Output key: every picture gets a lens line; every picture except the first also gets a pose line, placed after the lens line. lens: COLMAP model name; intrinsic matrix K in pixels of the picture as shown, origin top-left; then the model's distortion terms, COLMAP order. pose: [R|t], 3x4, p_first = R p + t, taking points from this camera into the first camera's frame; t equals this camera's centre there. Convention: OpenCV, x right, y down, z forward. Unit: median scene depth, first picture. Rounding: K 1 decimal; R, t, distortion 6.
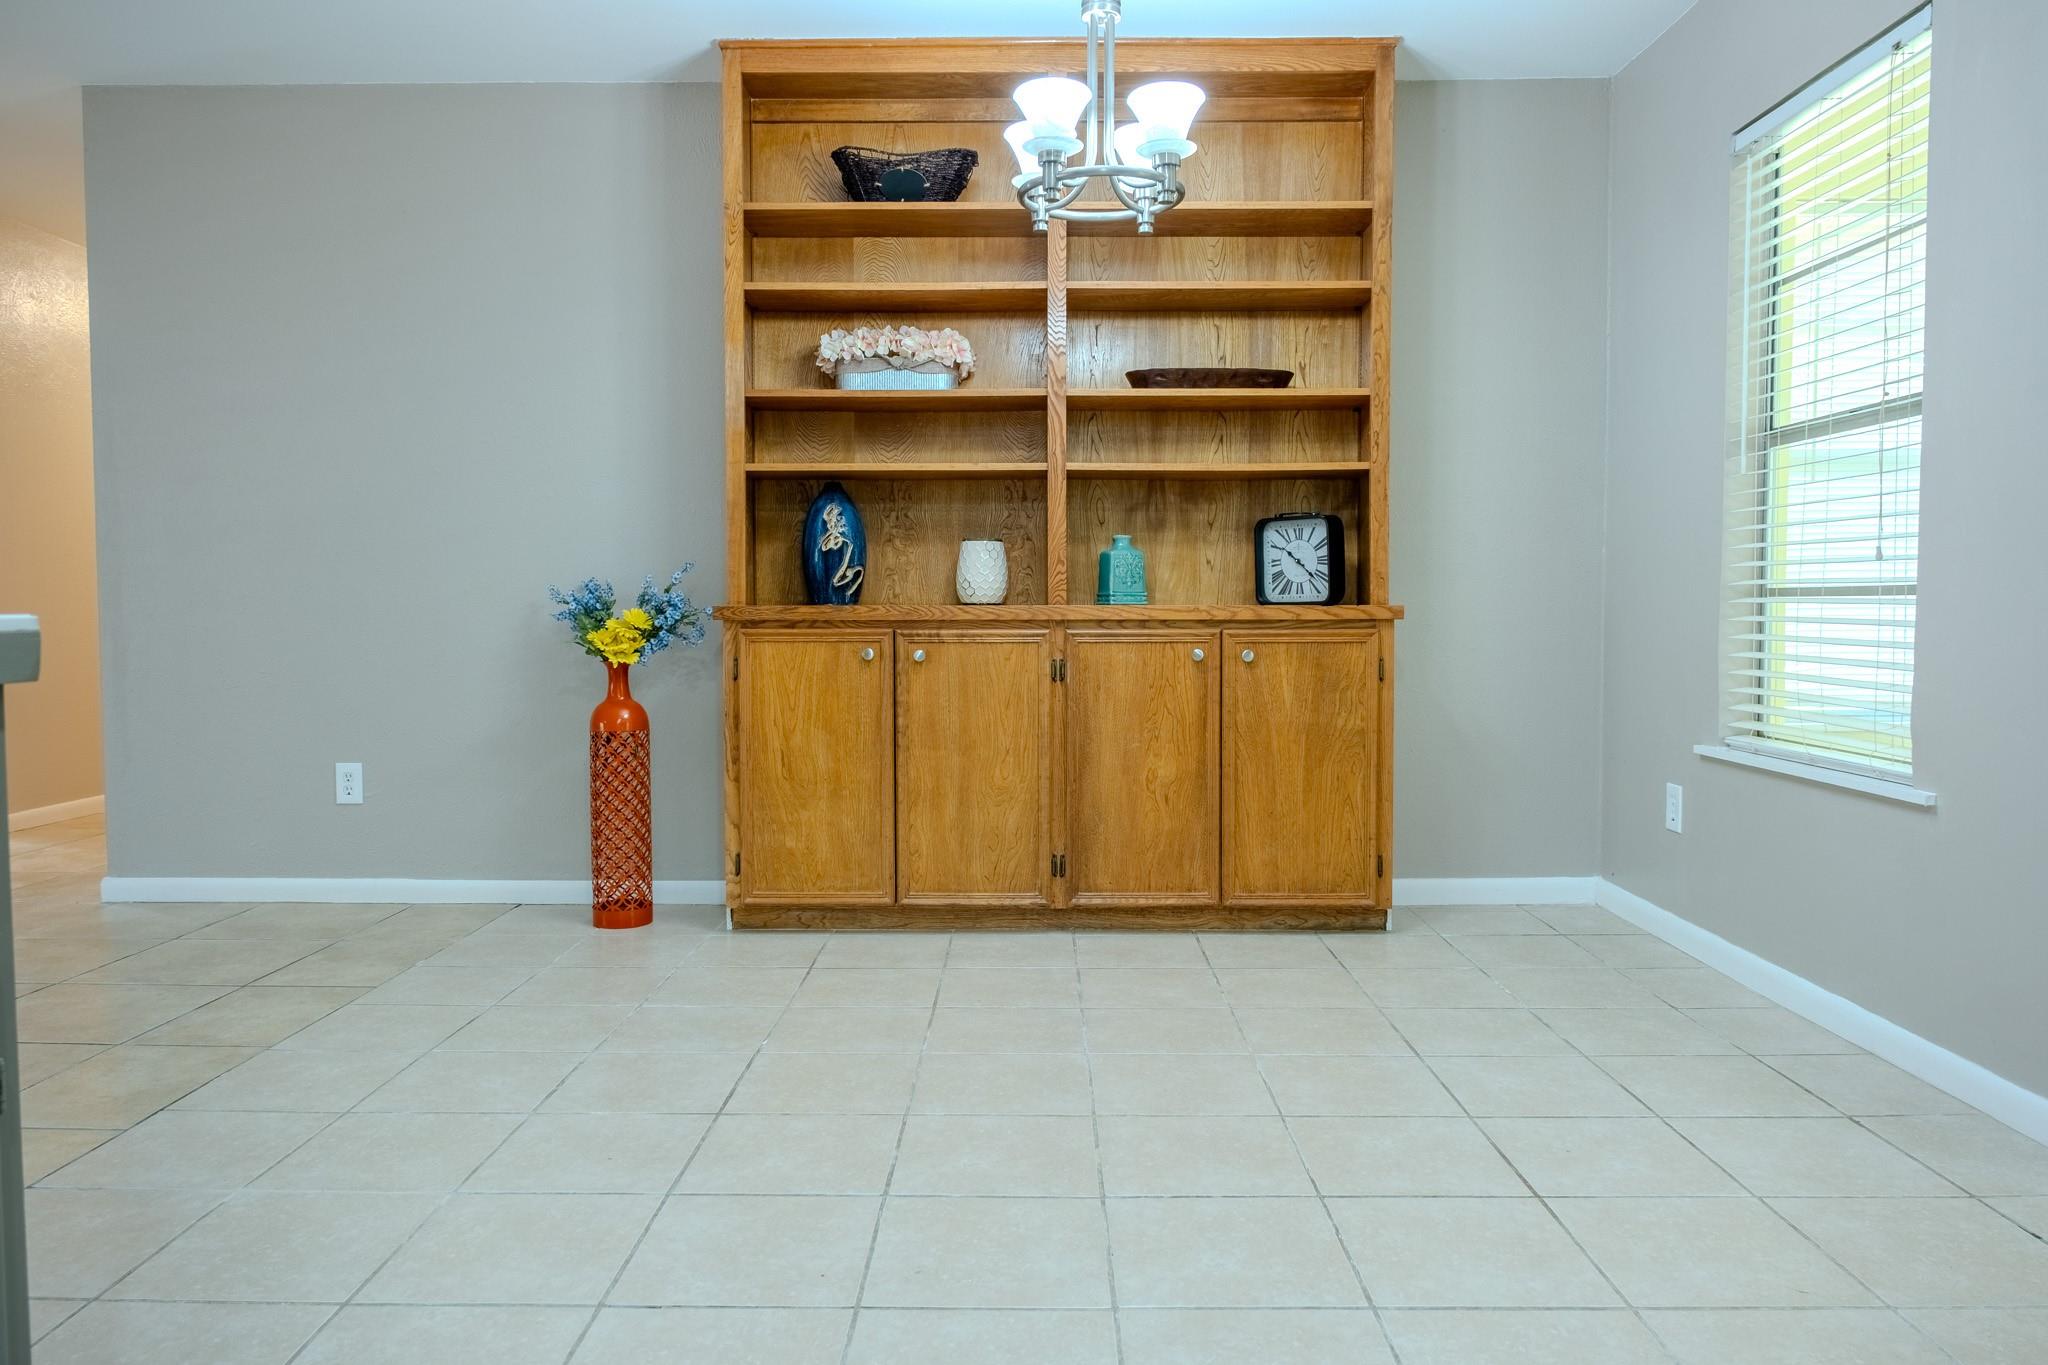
lens RADIAL K [[1377.9, 0, 1031.9], [0, 1377.9, 685.0], [0, 0, 1]] dist [-0.005336, -0.006285]
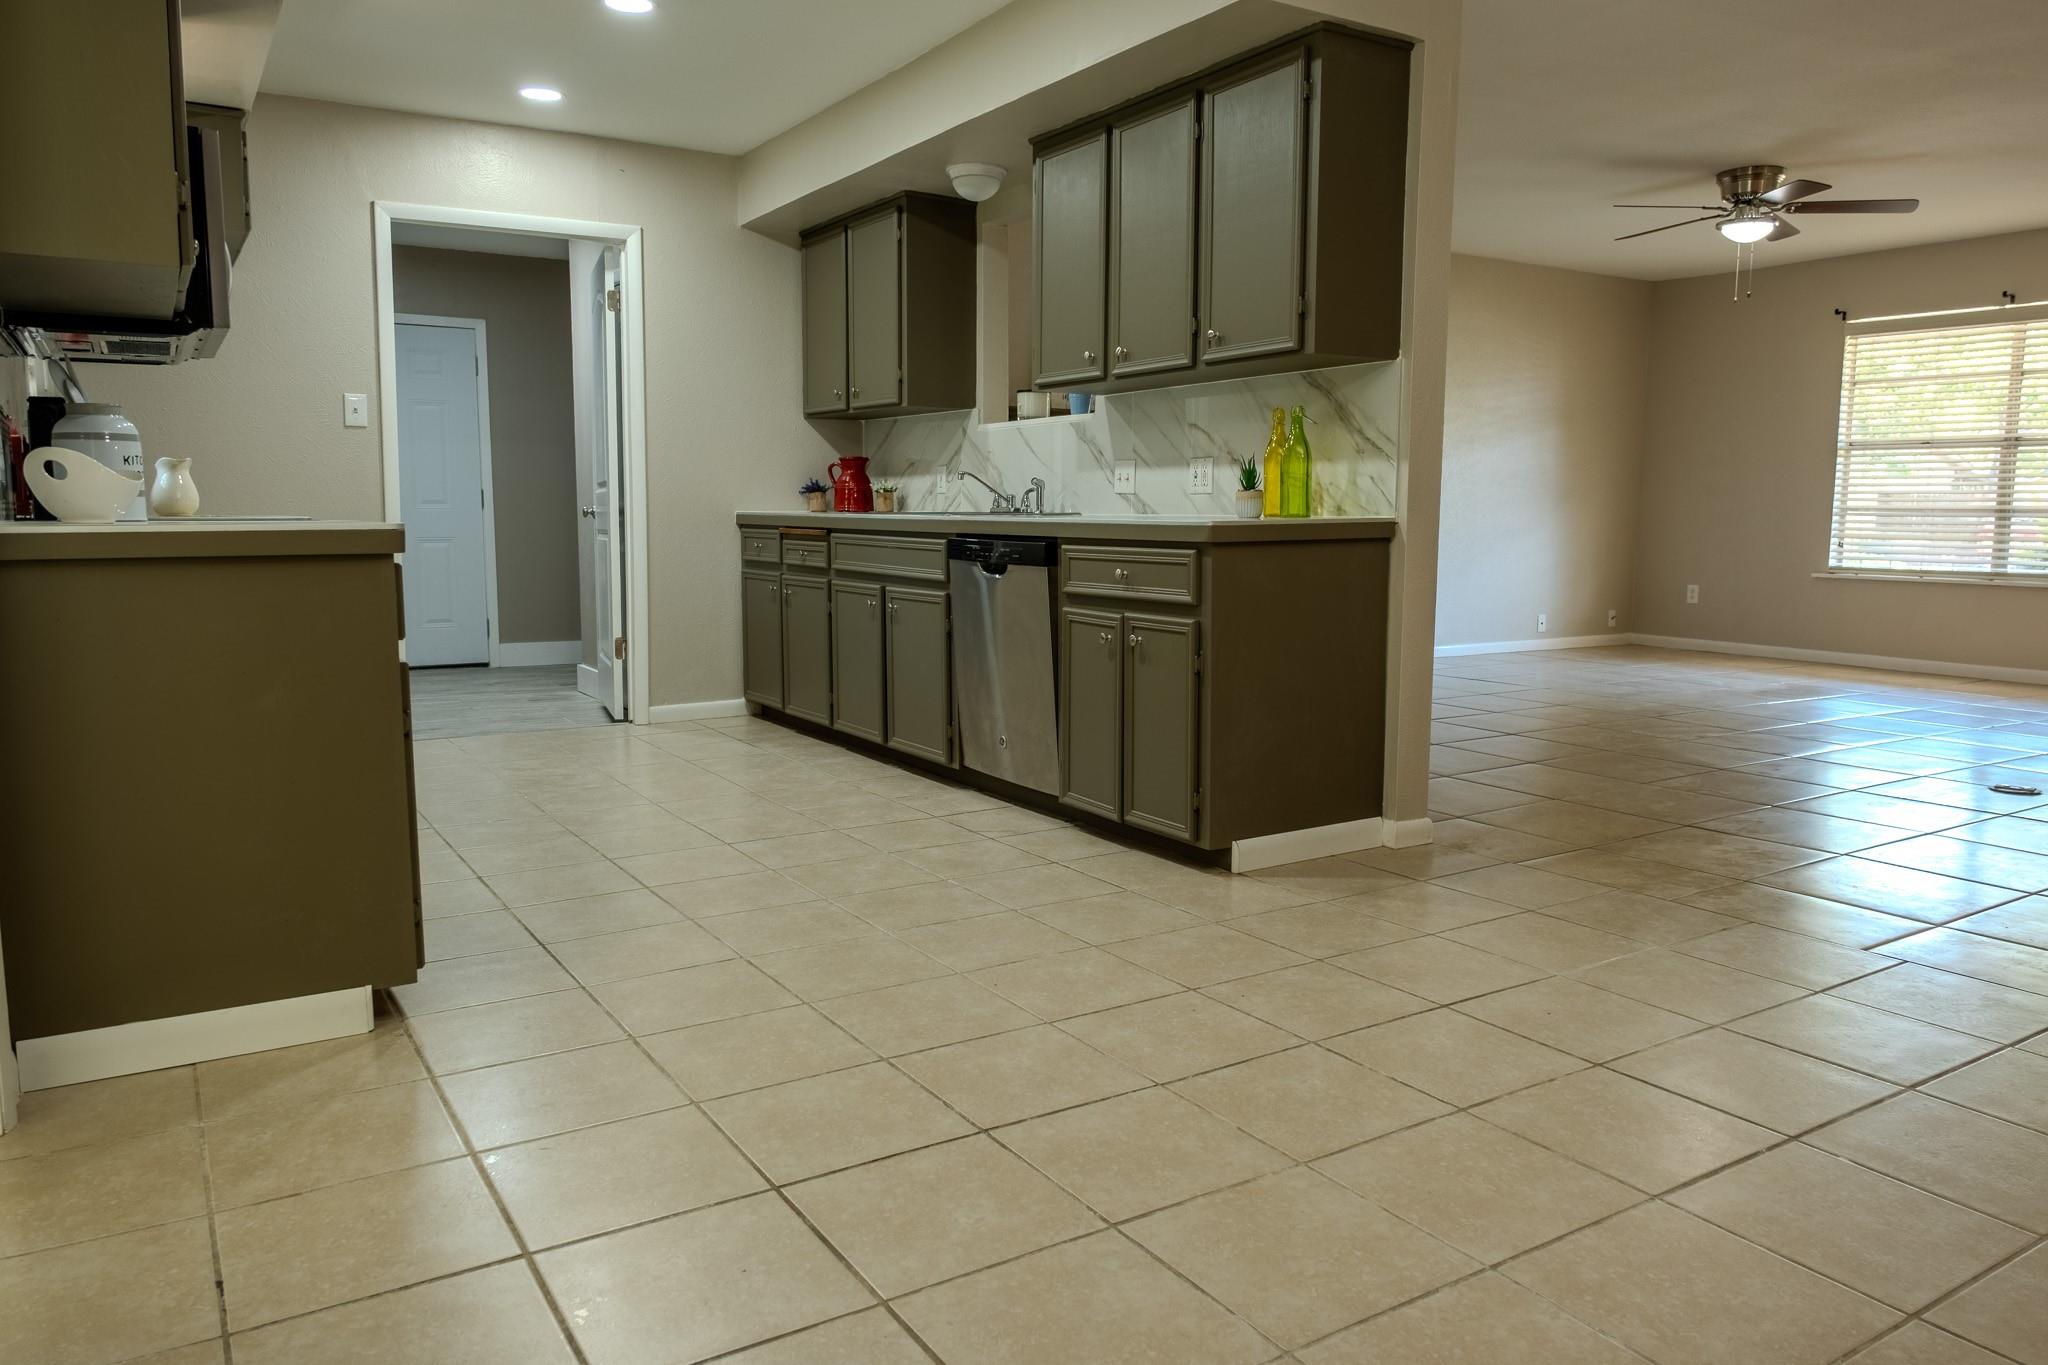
lens RADIAL K [[1414.2, 0, 1033.6], [0, 1414.2, 681.6], [0, 0, 1]] dist [0.005038, -0.004032]
pose [[-0.845474, 0.064515, -0.530105, 0.390182], [-0.030079, 0.985346, 0.167892, -0.065327], [0.533169, 0.157893, -0.831144, 1.014403]]
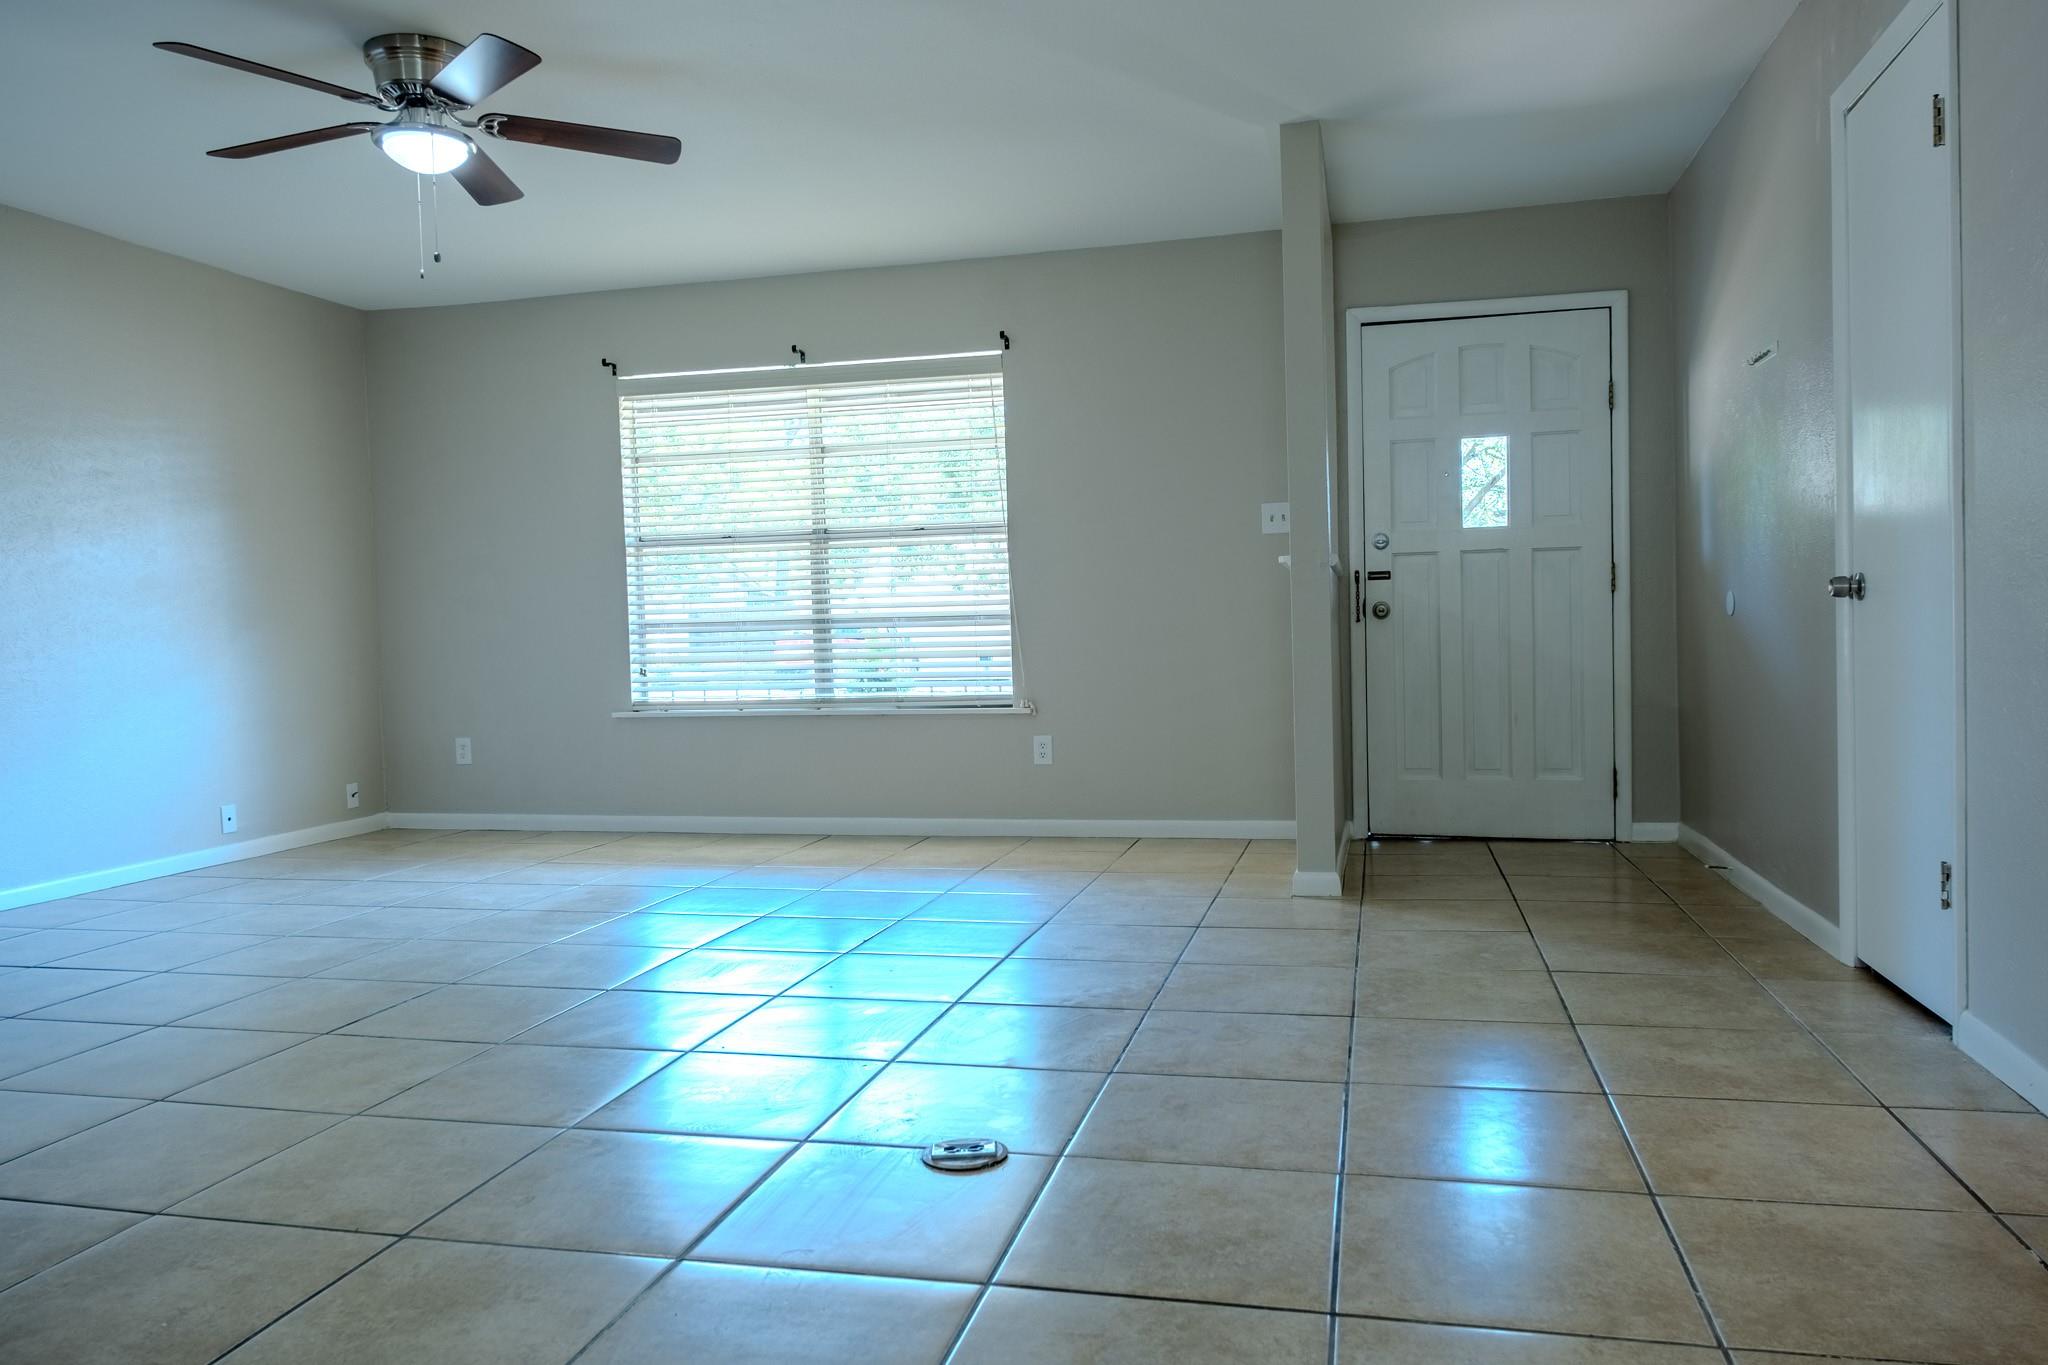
lens RADIAL K [[1414.2, 0, 1033.6], [0, 1414.2, 681.6], [0, 0, 1]] dist [0.005038, -0.004032]
pose [[-0.231504, 0.050328, -0.971531, -0.377674], [-0.020422, 0.998189, 0.056575, -0.034184], [0.972619, 0.032938, -0.230057, 0.630501]]
